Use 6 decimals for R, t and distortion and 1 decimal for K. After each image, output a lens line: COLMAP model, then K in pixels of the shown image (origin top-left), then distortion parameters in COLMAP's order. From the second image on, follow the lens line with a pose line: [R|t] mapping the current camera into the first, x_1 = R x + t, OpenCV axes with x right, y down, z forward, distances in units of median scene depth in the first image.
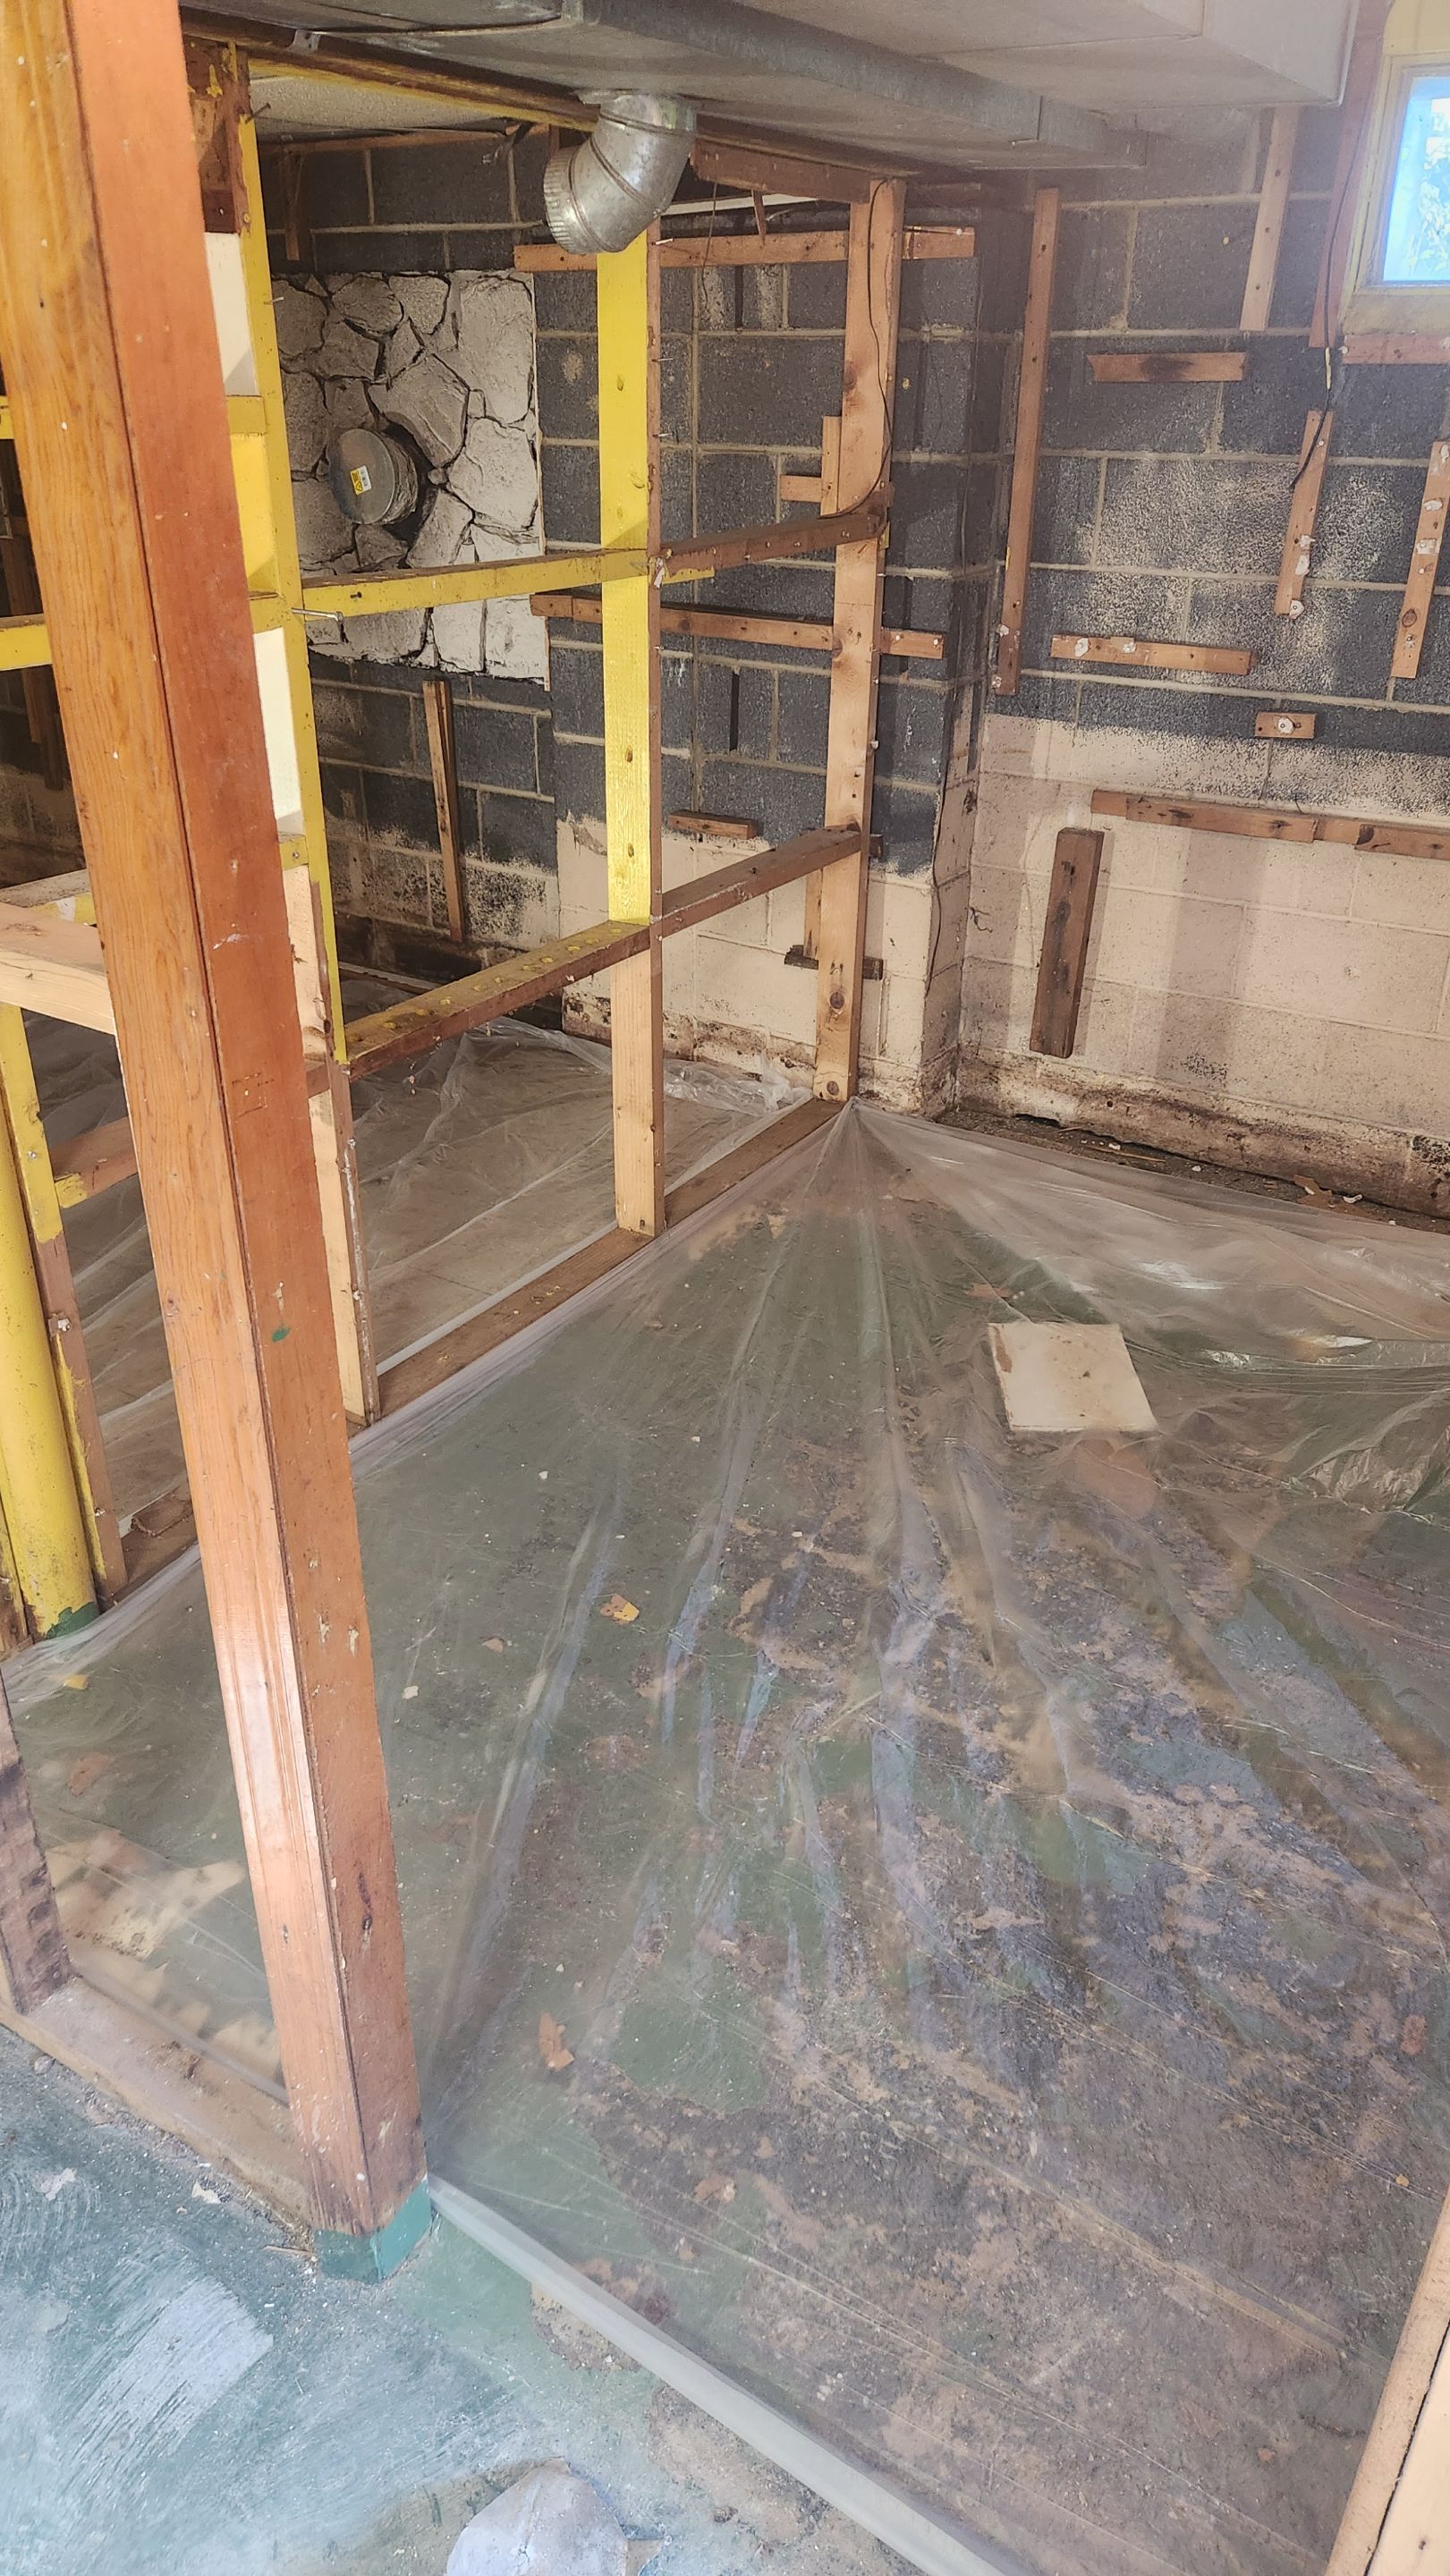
lens RADIAL K [[1742.0, 0, 725.0], [0, 1742.0, 1288.0], [0, 0, 1]] dist [0.001472, -0.049840]
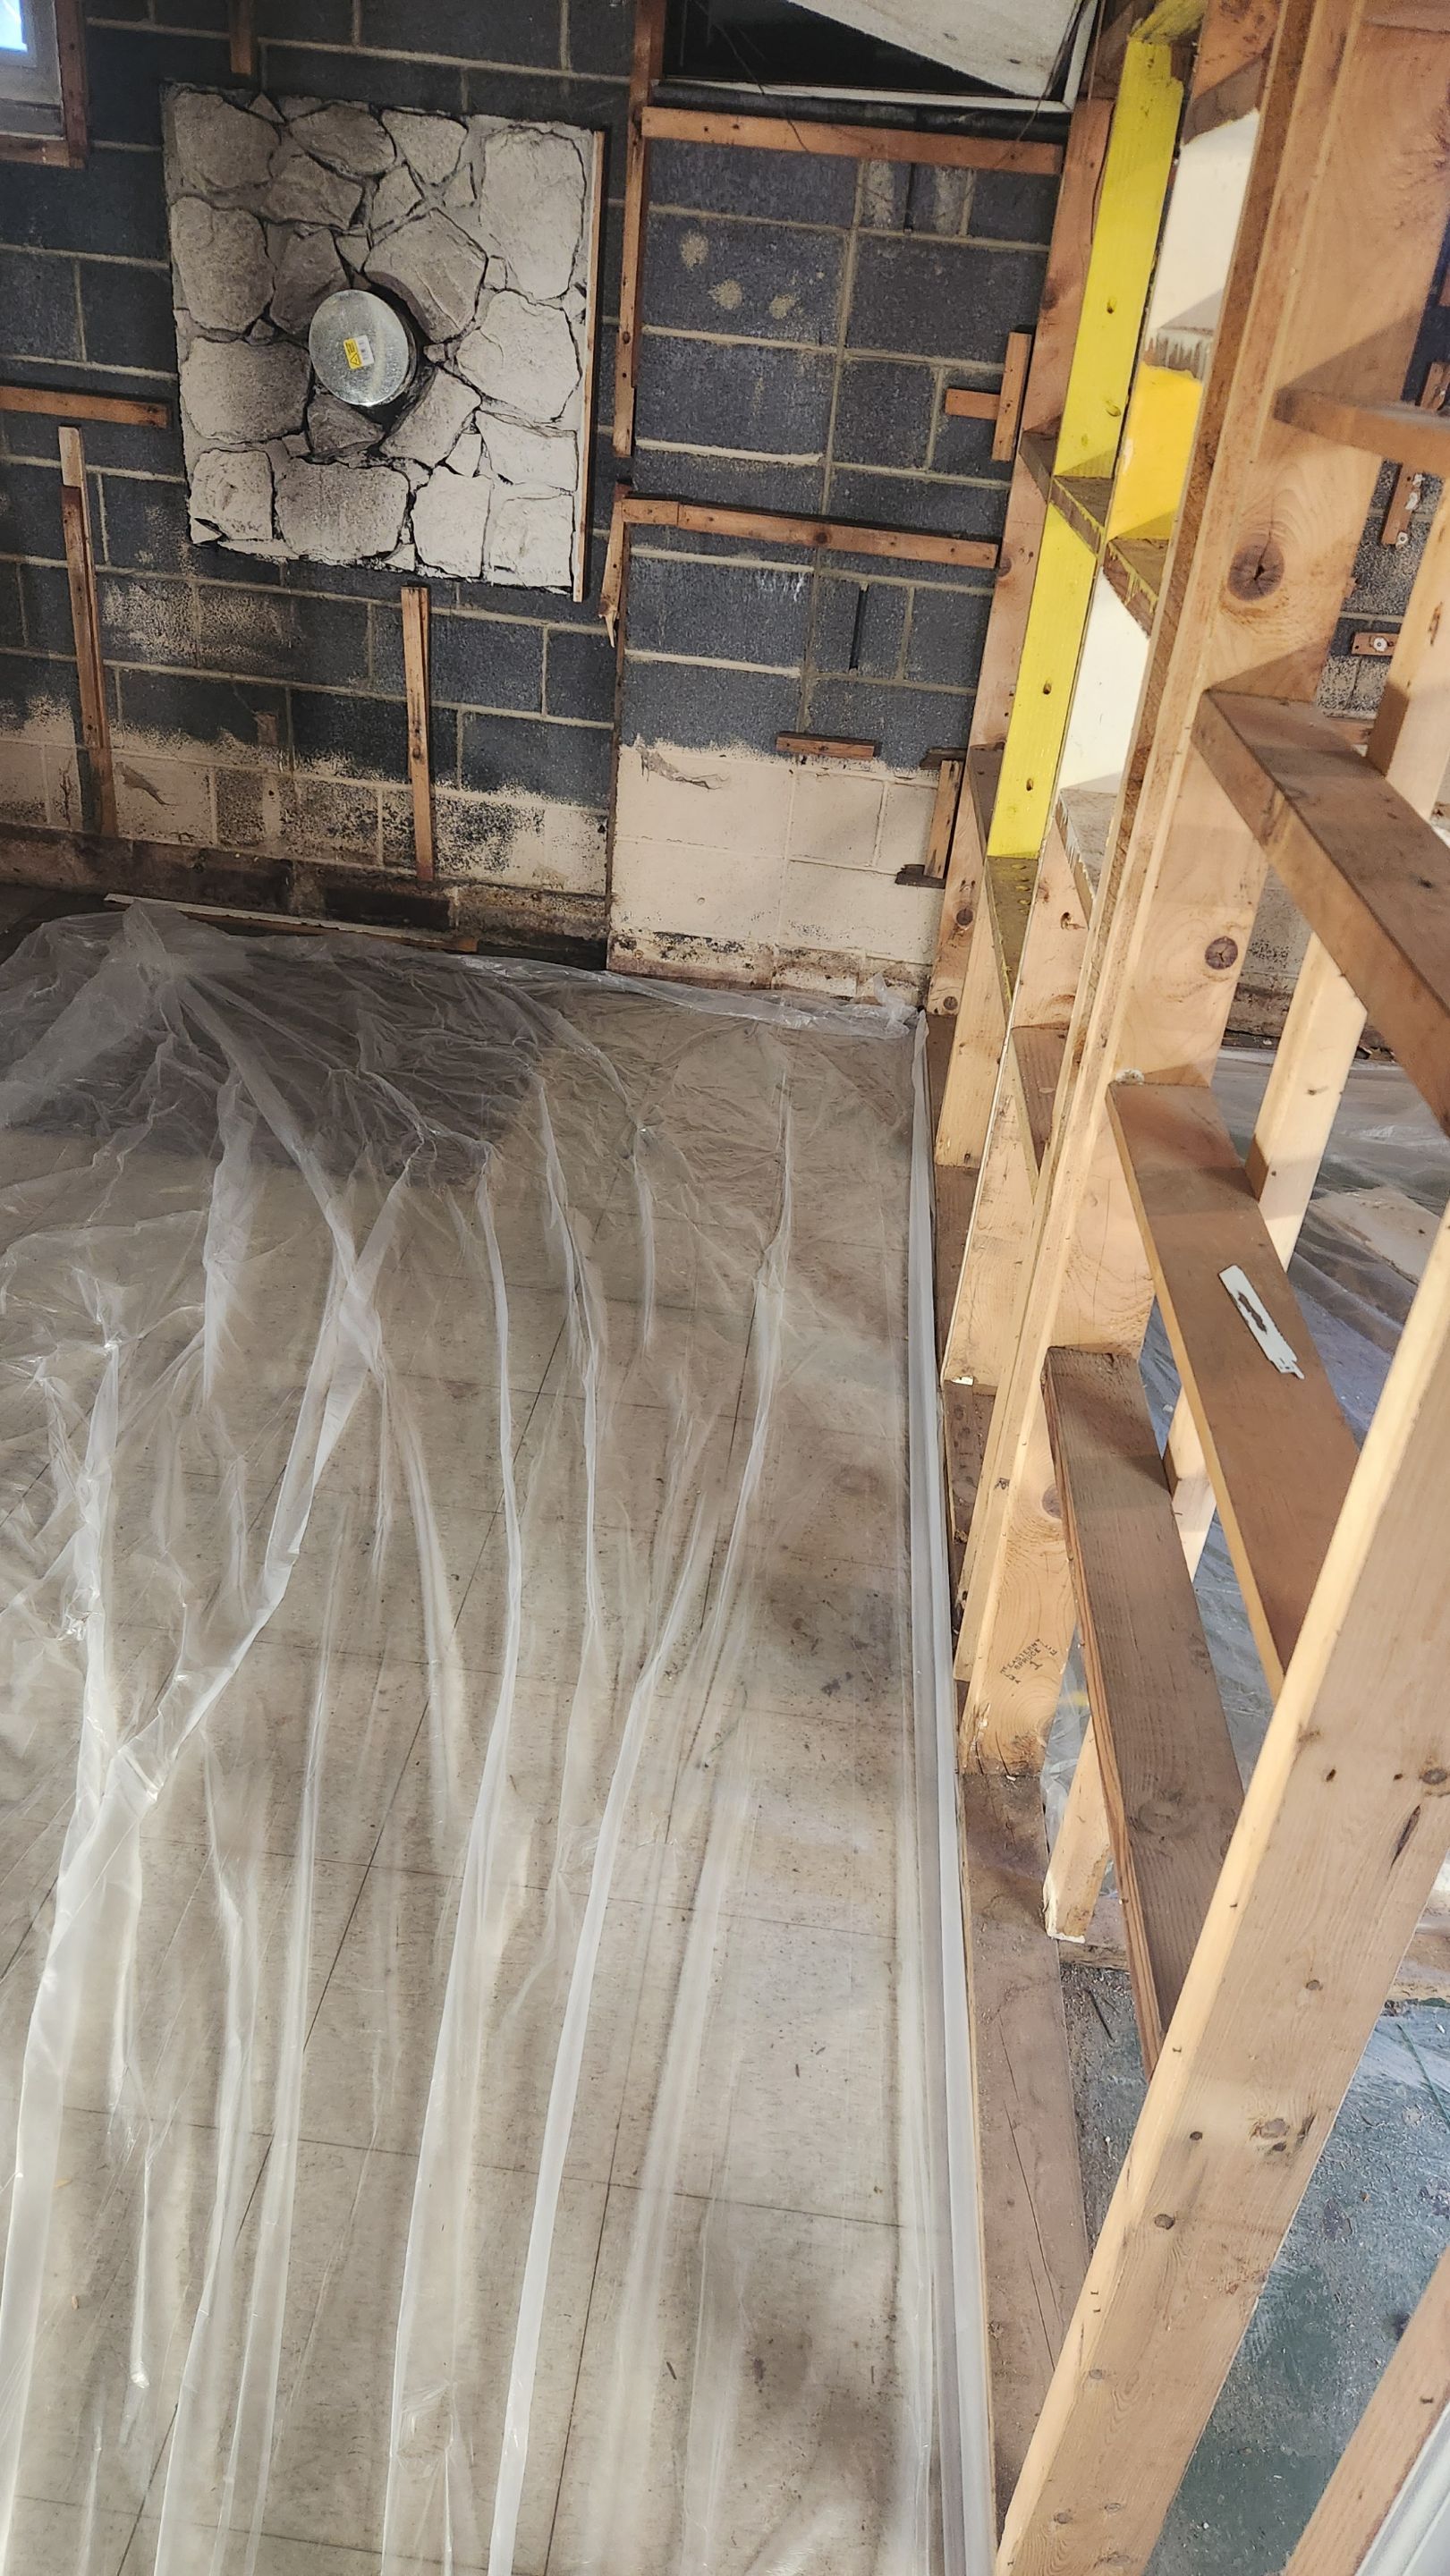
lens RADIAL K [[1735.8, 0, 725.5], [0, 1735.8, 1241.7], [0, 0, 1]] dist [0.022860, -0.042394]
pose [[0.881310, -0.159040, 0.444972, -0.501856], [0.140490, 0.987267, 0.074610, -0.068162], [-0.451172, -0.003241, 0.892431, 0.146418]]
